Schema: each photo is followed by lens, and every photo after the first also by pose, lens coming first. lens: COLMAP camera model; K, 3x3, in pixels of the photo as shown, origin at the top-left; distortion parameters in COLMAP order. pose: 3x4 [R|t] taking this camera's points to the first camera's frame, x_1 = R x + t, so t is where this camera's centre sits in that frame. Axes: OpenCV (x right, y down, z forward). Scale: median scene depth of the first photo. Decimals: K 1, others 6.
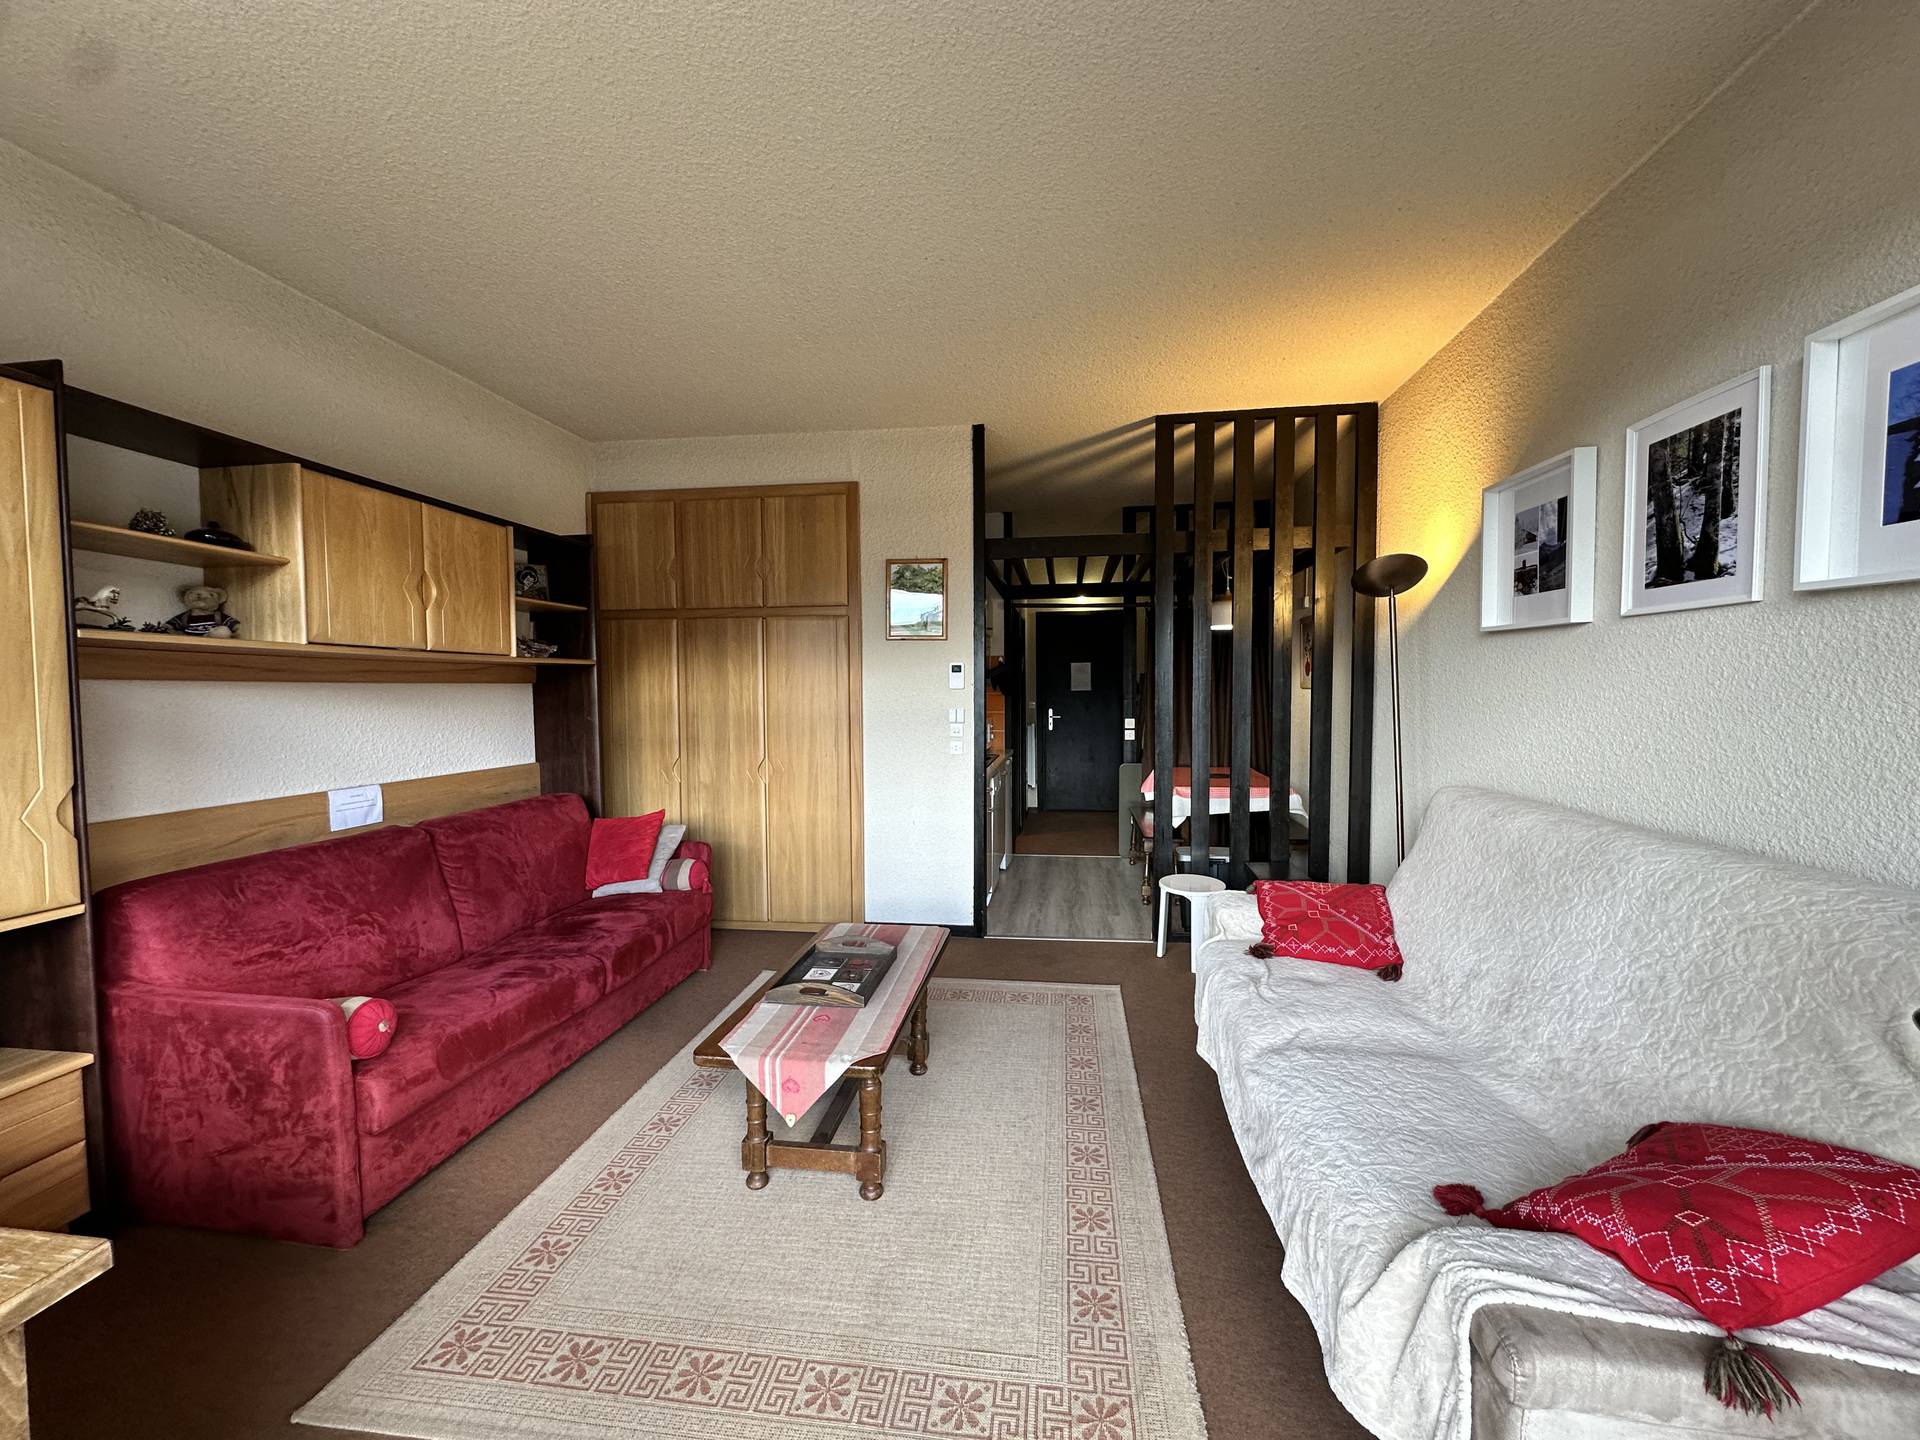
lens RADIAL K [[765.0, 0, 958.5], [0, 765.0, 721.9], [0, 0, 1]] dist [-0.002598, 0.000168]
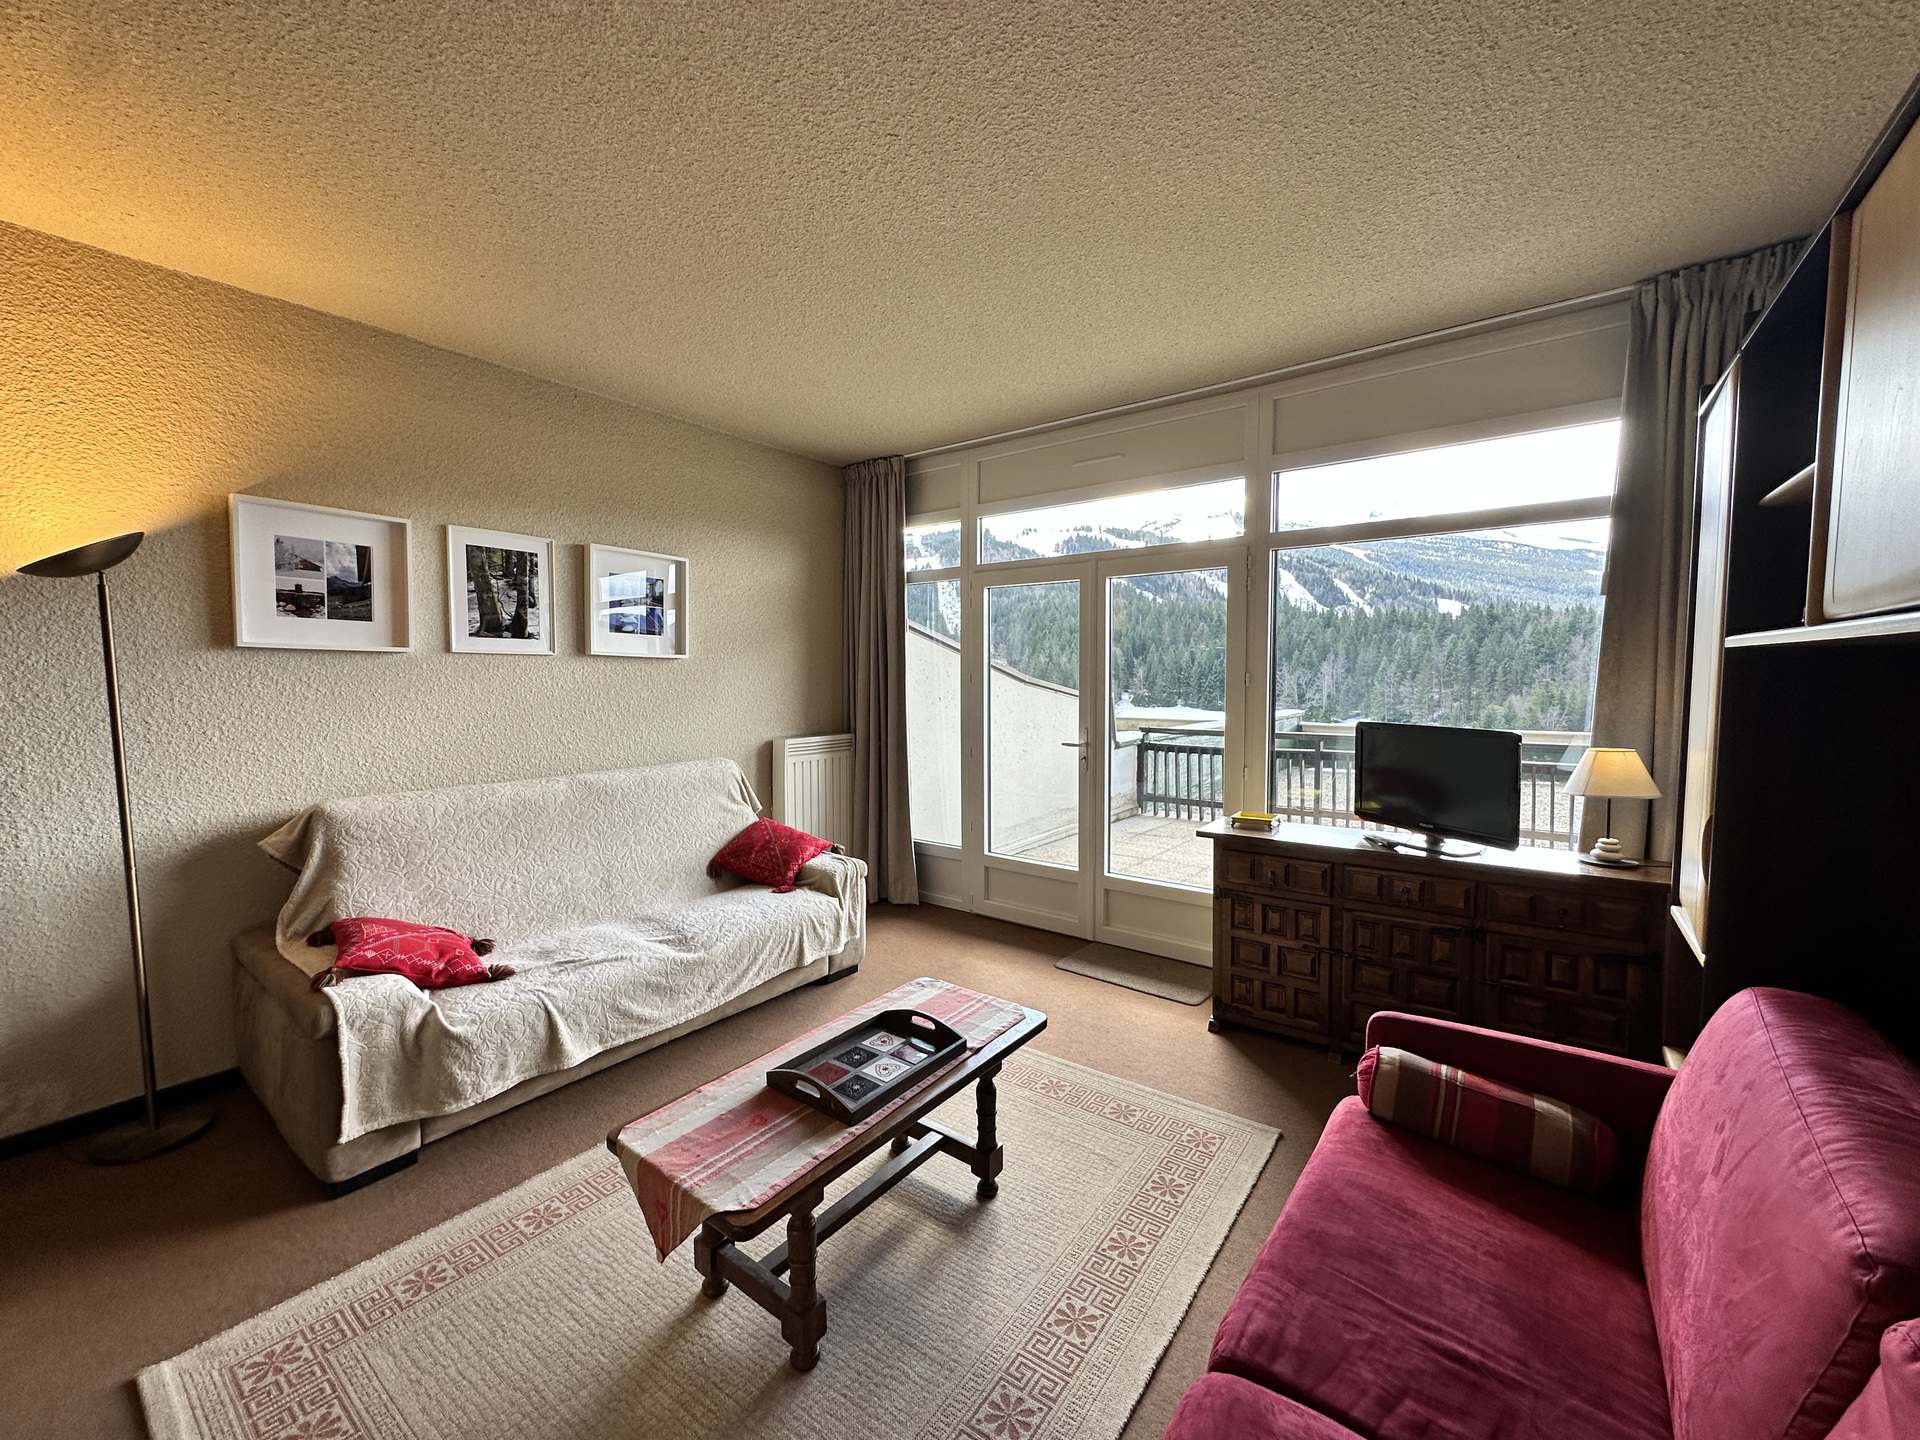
lens RADIAL K [[765.0, 0, 956.1], [0, 765.0, 714.2], [0, 0, 1]] dist [-0.002598, 0.000168]
pose [[-0.870044, -0.019179, 0.492601, -0.781133], [0.027931, 0.995720, 0.088099, -0.135528], [-0.492182, 0.090409, -0.865785, 2.006729]]
